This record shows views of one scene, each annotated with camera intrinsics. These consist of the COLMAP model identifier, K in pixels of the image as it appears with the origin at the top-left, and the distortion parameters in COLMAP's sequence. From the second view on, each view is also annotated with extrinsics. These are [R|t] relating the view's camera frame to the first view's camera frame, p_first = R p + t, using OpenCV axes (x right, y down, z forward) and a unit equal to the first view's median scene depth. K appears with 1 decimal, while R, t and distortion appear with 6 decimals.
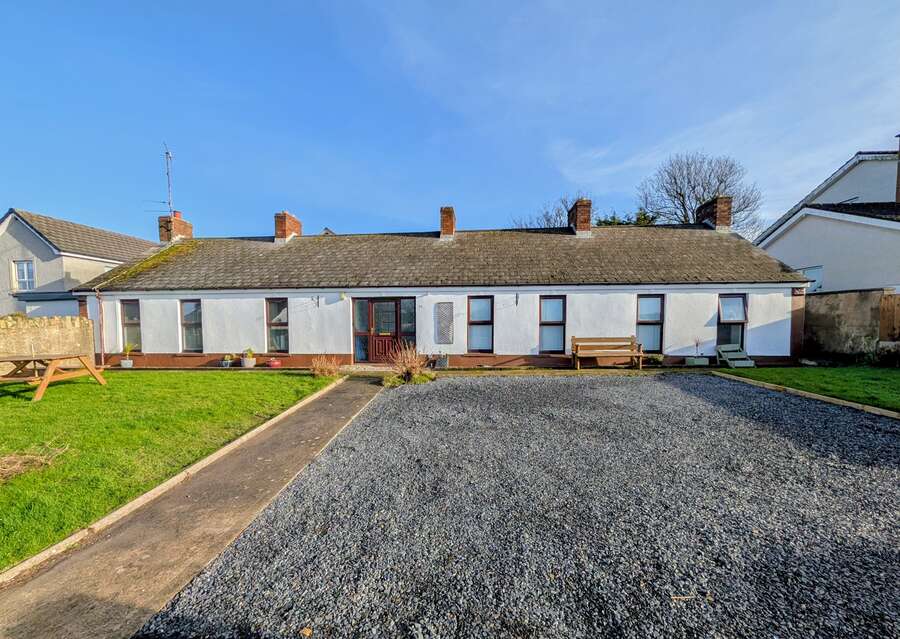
lens RADIAL K [[322.8, 0, 453.5], [0, 322.8, 310.8], [0, 0, 1]] dist [0.000722, -0.000031]
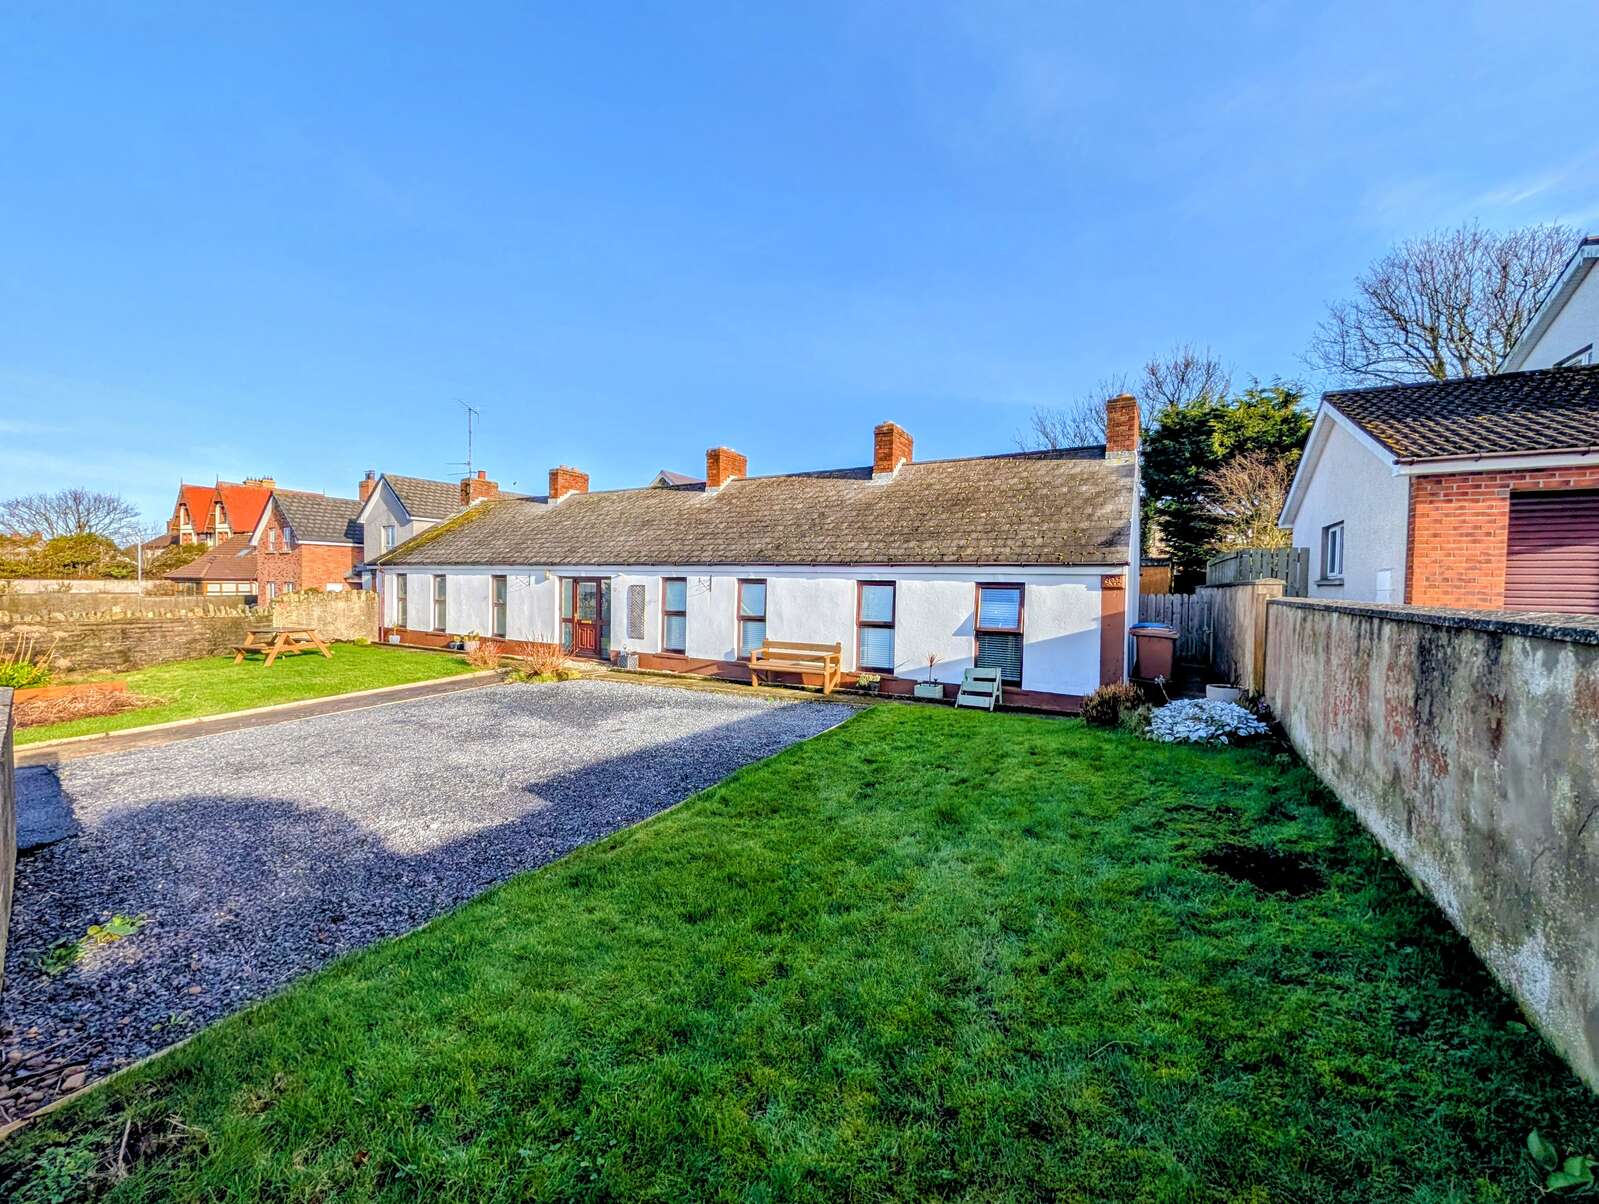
lens RADIAL K [[615.2, 0, 797.3], [0, 615.2, 603.4], [0, 0, 1]] dist [-0.001244, -0.000115]
pose [[0.901834, 0.038256, -0.430387, 0.942917], [-0.032716, 0.999259, 0.020267, -0.024183], [0.430843, -0.004197, 0.902417, -0.160596]]
